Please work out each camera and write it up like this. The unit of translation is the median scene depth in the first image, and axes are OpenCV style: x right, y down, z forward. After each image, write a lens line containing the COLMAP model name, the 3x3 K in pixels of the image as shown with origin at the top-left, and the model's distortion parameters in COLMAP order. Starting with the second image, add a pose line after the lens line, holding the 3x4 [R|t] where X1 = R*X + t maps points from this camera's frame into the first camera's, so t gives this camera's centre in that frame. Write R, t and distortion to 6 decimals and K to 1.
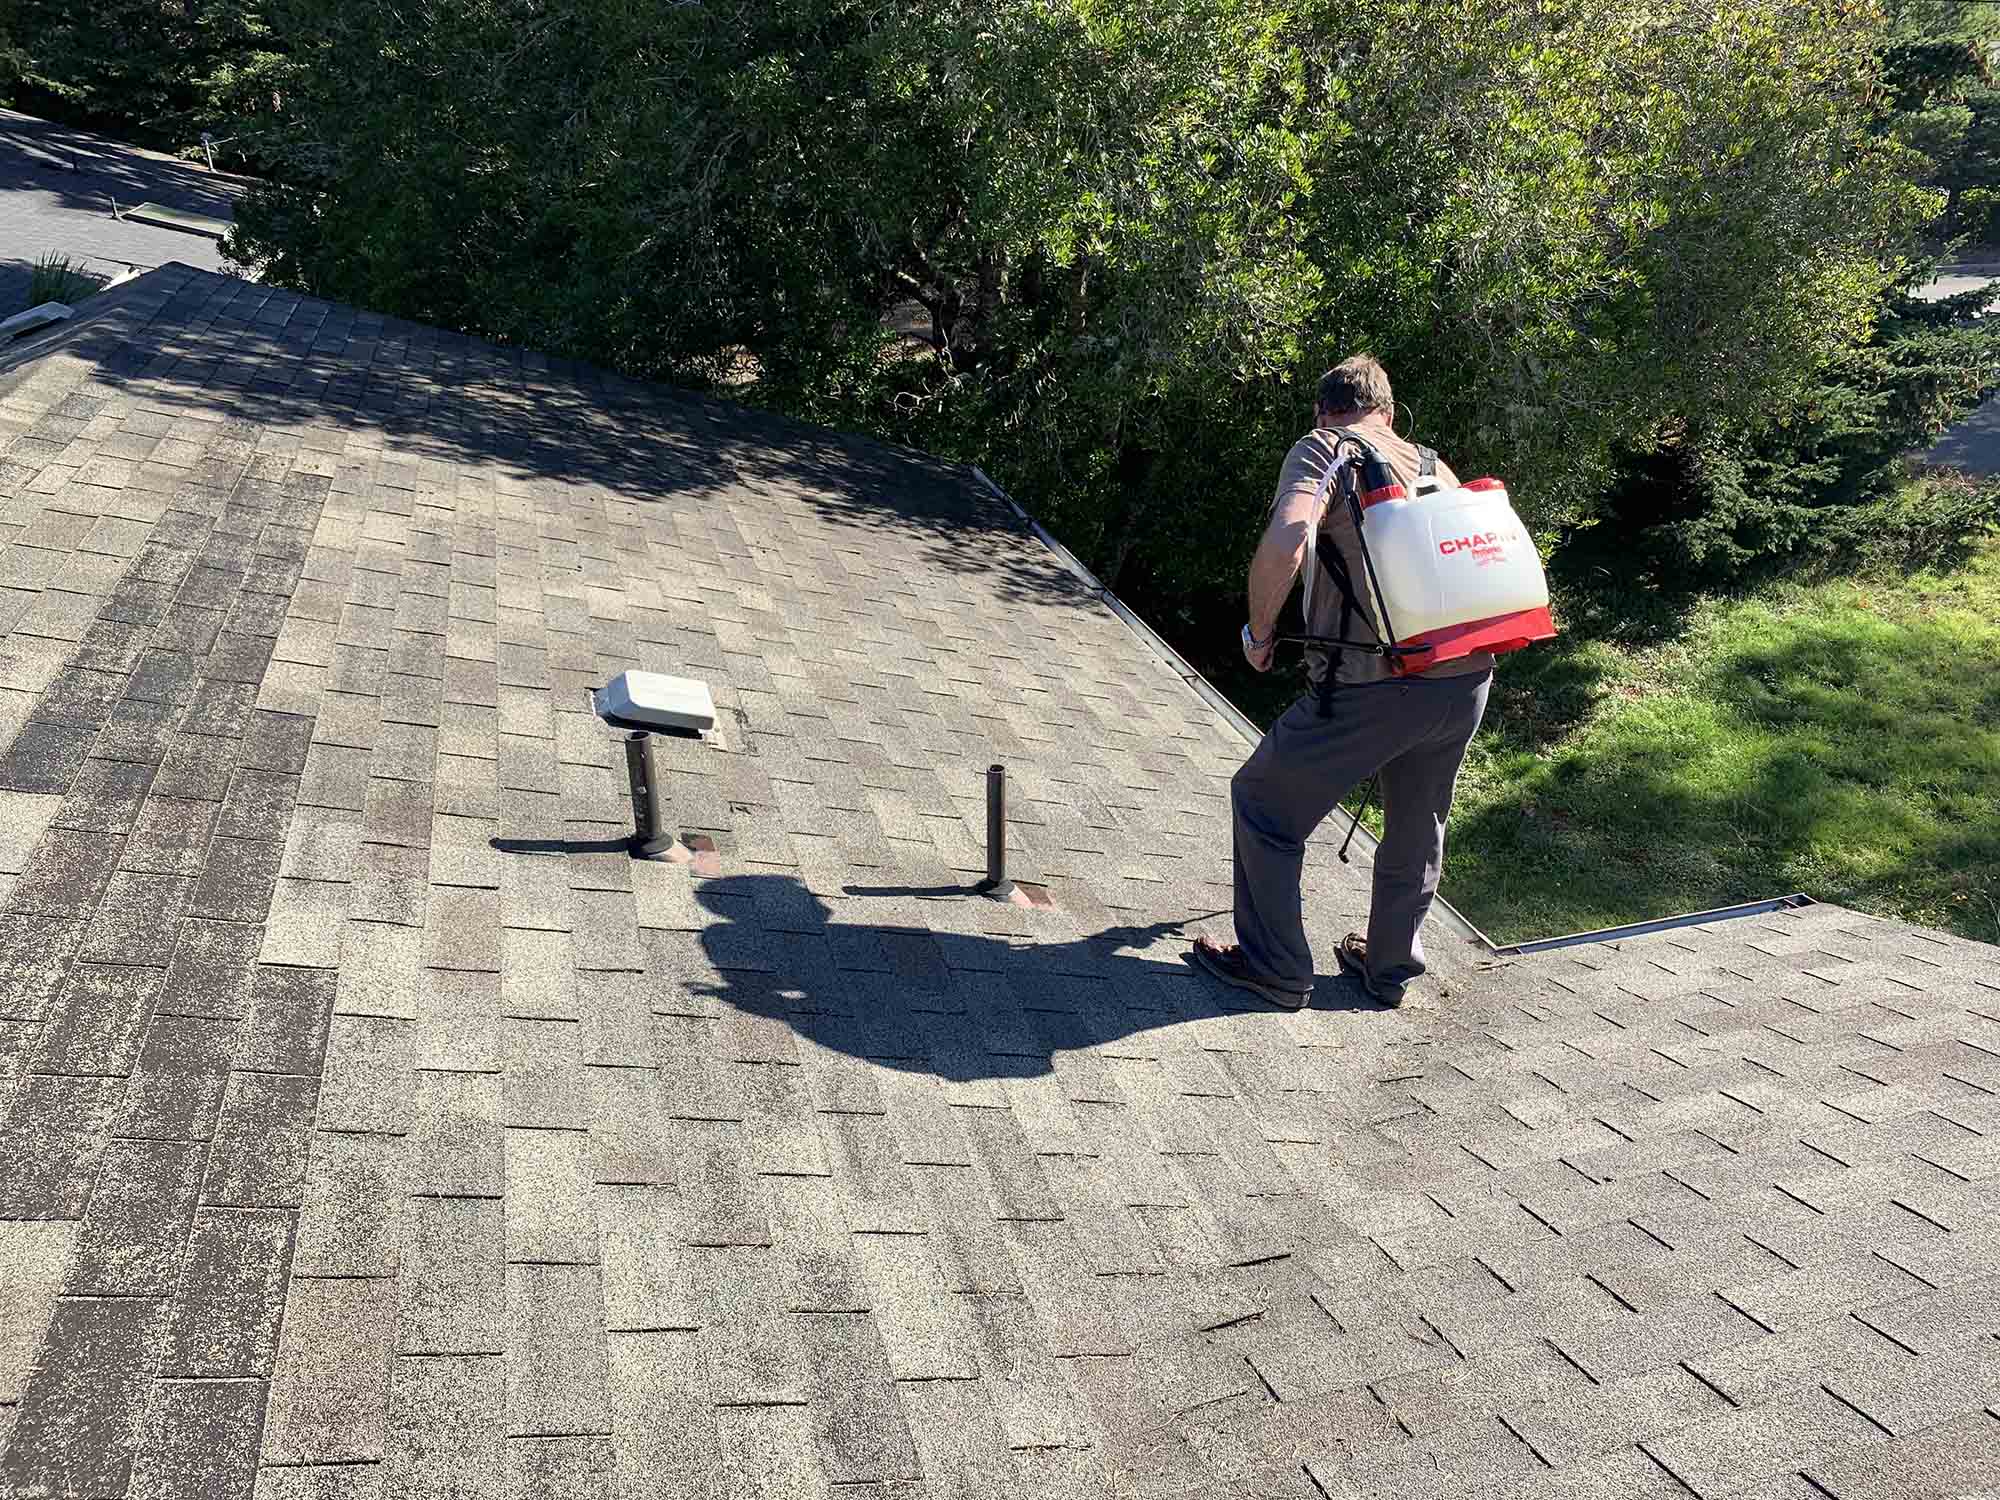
lens RADIAL K [[1515.7, 0, 999.5], [0, 1515.7, 732.5], [0, 0, 1]] dist [0.023259, -0.032500]
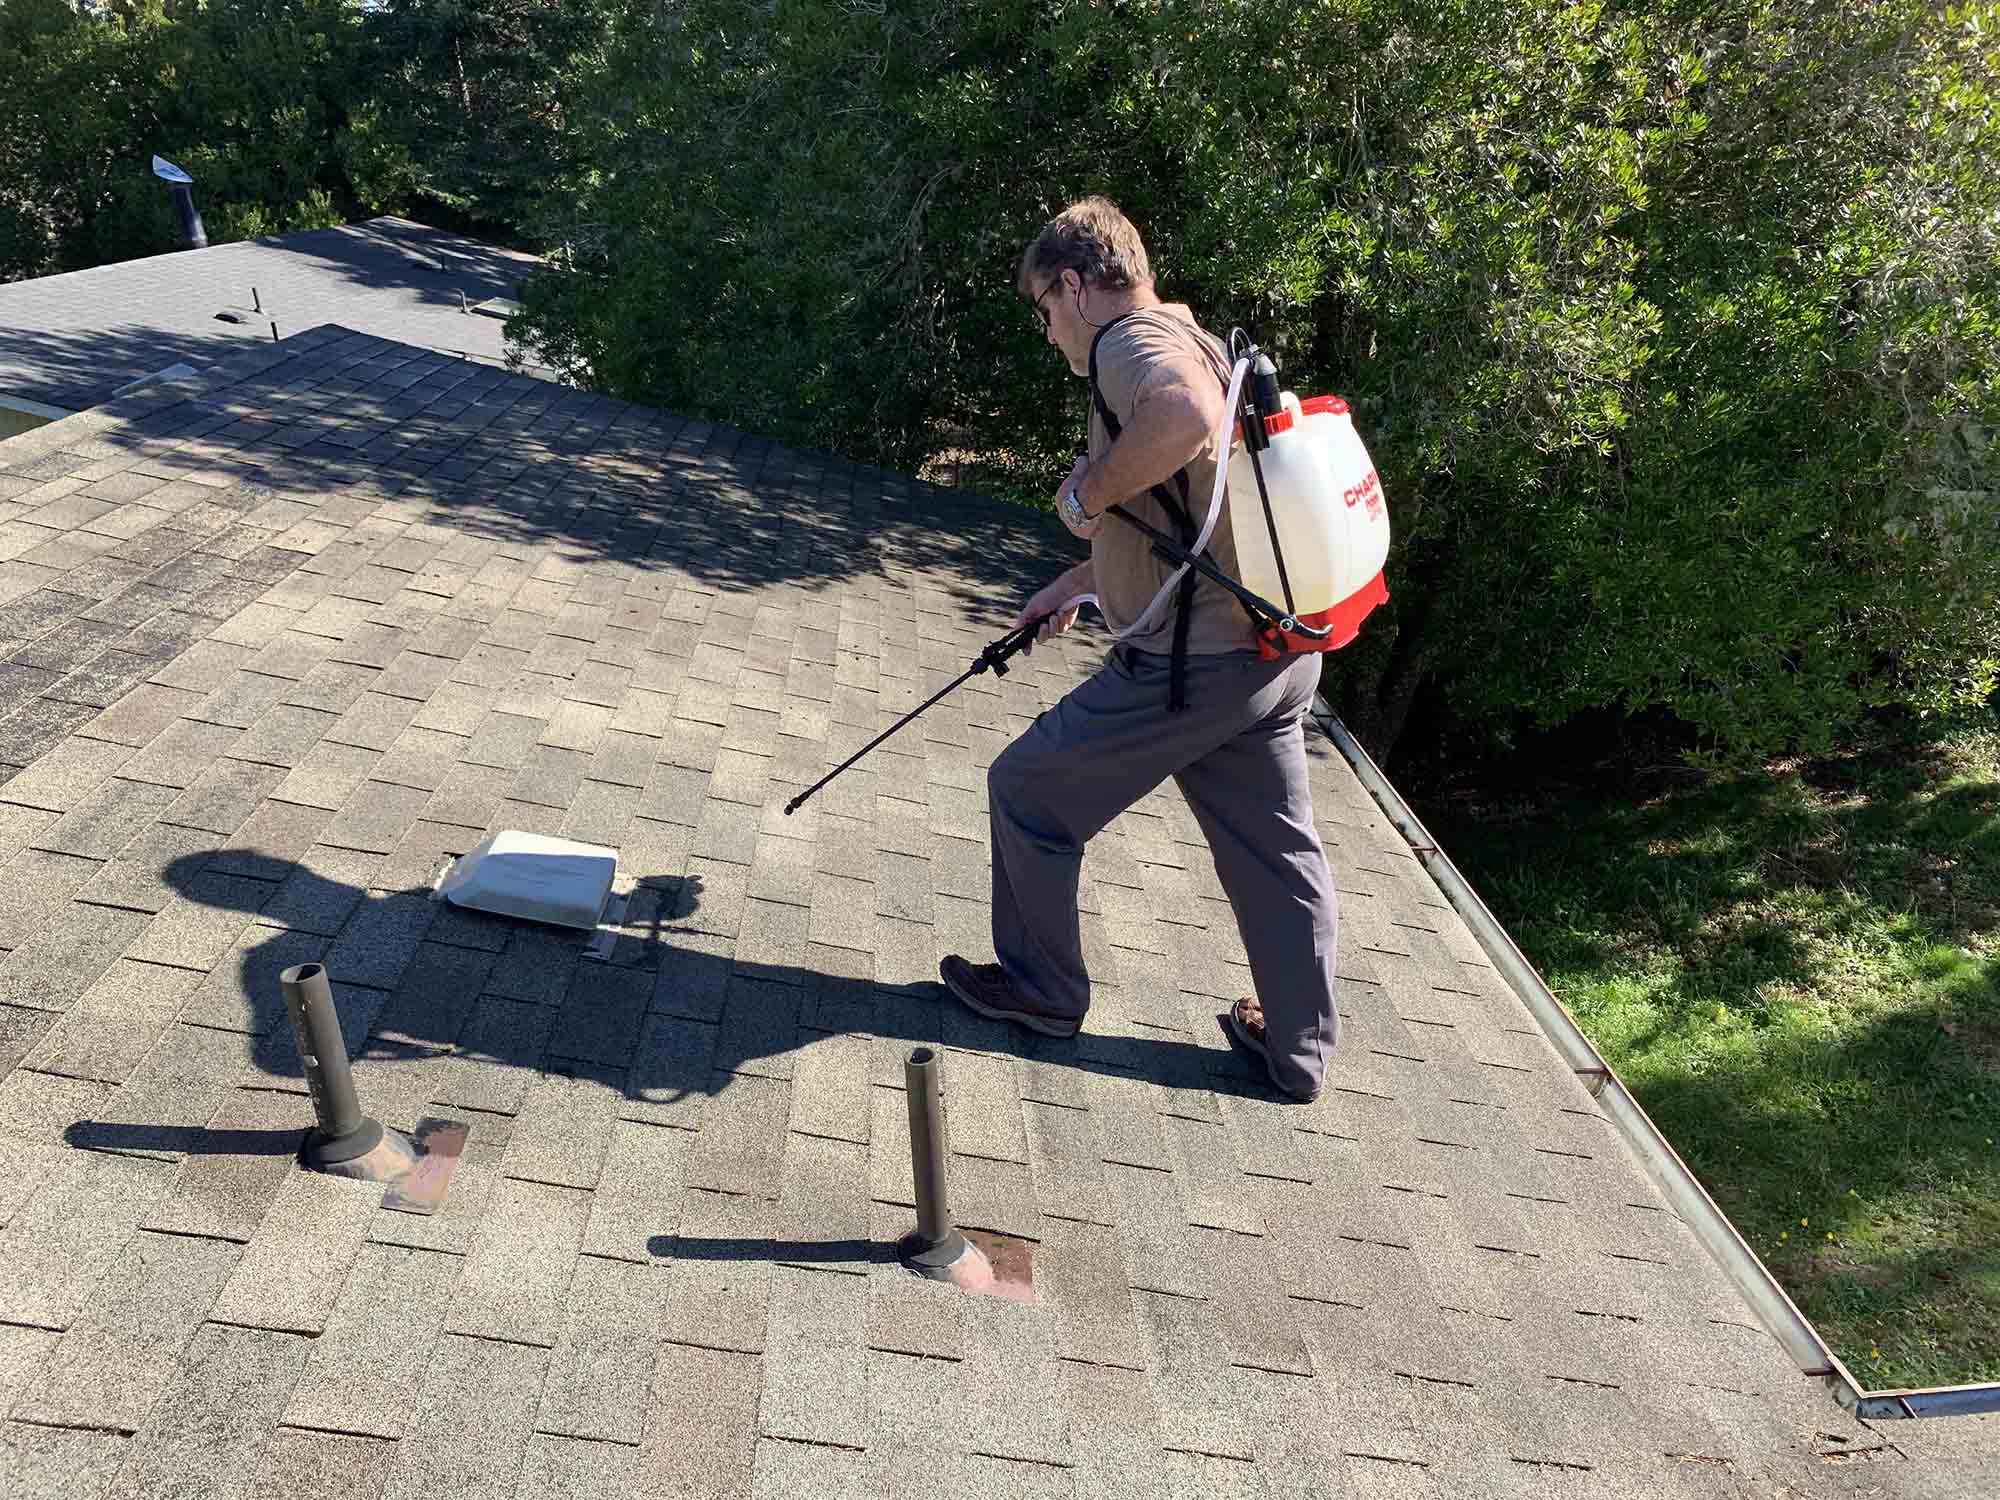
lens RADIAL K [[1515.7, 0, 987.8], [0, 1515.7, 742.8], [0, 0, 1]] dist [0.023259, -0.032500]
pose [[0.971636, 0.046171, -0.231931, 0.074635], [-0.058534, 0.997192, -0.046703, -0.034843], [0.229124, 0.058954, 0.971610, 0.206510]]
